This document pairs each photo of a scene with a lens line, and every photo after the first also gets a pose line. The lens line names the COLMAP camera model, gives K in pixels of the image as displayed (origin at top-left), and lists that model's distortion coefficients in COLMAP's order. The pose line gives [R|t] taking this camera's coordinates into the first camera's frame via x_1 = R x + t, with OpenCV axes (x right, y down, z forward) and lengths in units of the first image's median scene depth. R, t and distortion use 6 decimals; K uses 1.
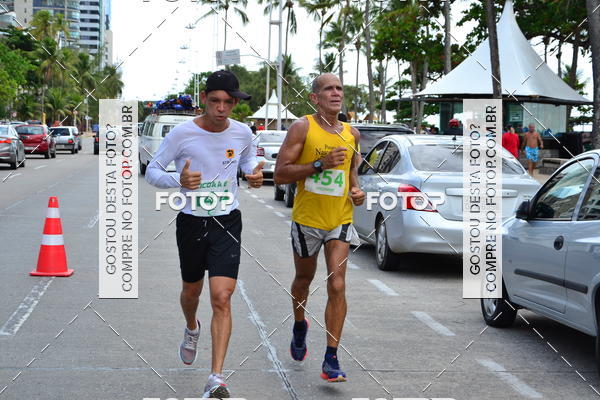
lens RADIAL K [[1144.5, 0, 338.3], [0, 1144.5, 226.4], [0, 0, 1]] dist [0.003177, 0.048234]
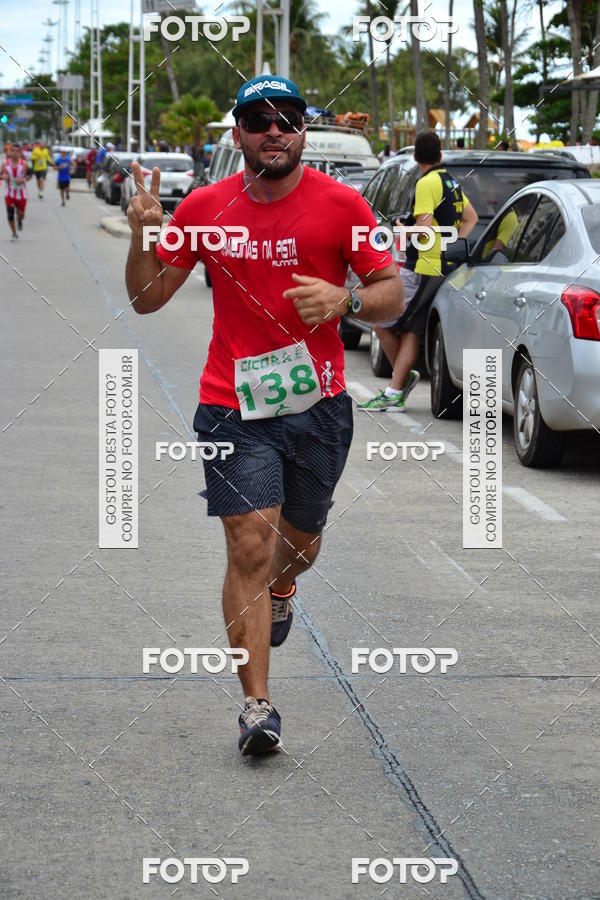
lens RADIAL K [[2844.5, 0, 322.2], [0, 2844.5, 450.1], [0, 0, 1]] dist [0.061444, 1.426891]
pose [[0.999925, -0.011530, -0.004240, -0.032023], [0.011716, 0.998832, 0.046868, -0.019123], [0.003695, -0.046914, 0.998892, -0.141482]]
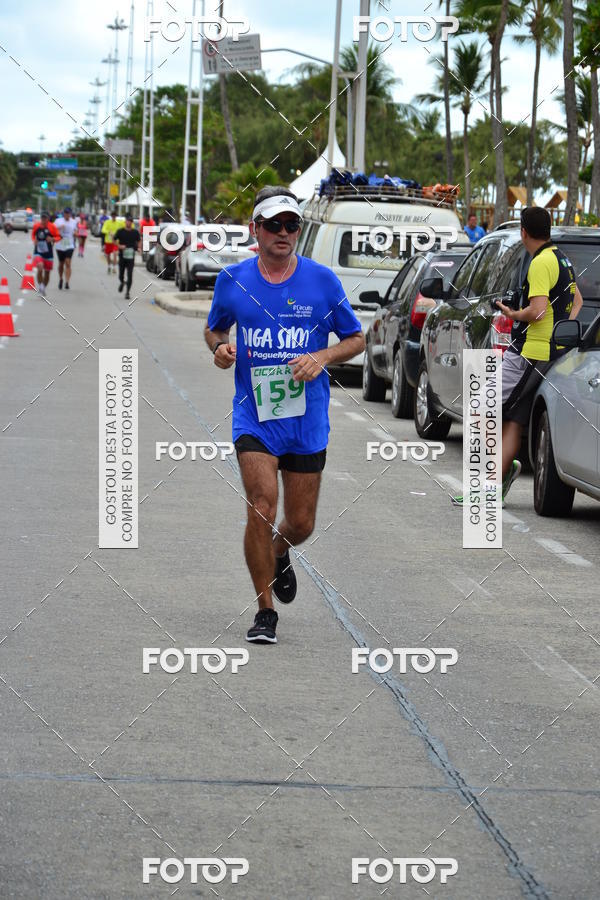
lens RADIAL K [[3103.1, 0, 231.2], [0, 3103.1, 474.5], [0, 0, 1]] dist [0.130077, 0.503181]
pose [[0.999783, 0.016798, -0.012339, -0.079786], [-0.016626, 0.999766, 0.013874, -0.009224], [0.012569, -0.013666, 0.999828, -0.144782]]
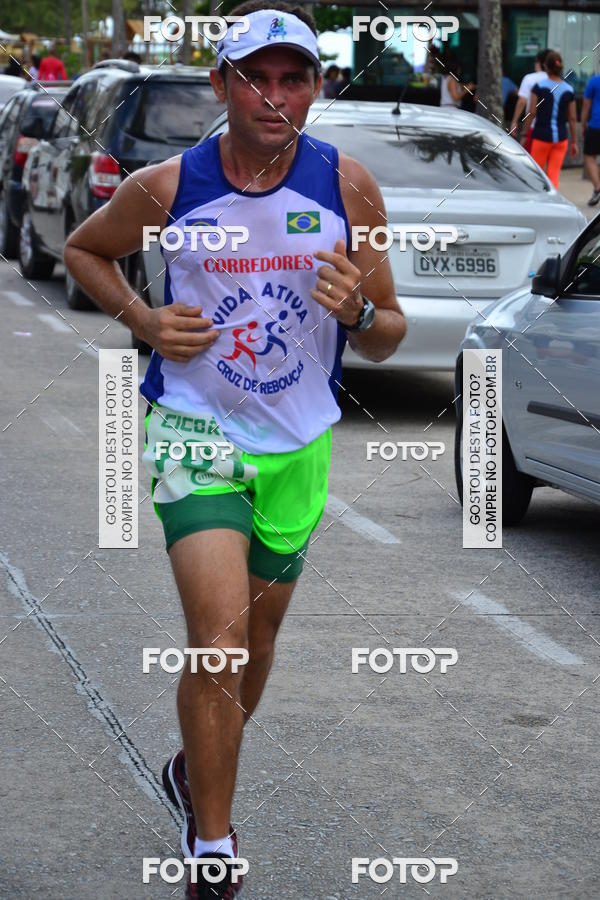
lens RADIAL K [[3512.8, 0, 375.7], [0, 3512.8, 465.6], [0, 0, 1]] dist [0.114544, 3.926596]
pose [[0.993832, -0.003753, 0.110834, -0.045201], [-0.002329, 0.998500, 0.054699, -0.010262], [-0.110873, -0.054620, 0.992333, -0.283532]]
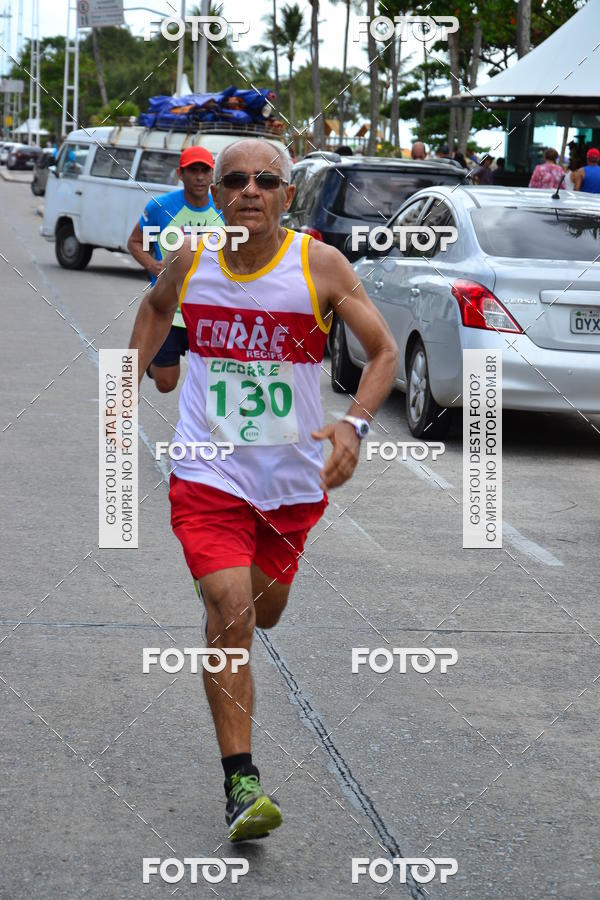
lens RADIAL K [[2332.4, 0, 290.9], [0, 2332.4, 424.9], [0, 0, 1]] dist [0.034436, 0.315647]
pose [[0.999104, 0.013609, 0.040067, -0.049723], [-0.015946, 0.998155, 0.058592, -0.023896], [-0.039196, -0.059179, 0.997478, -0.074459]]
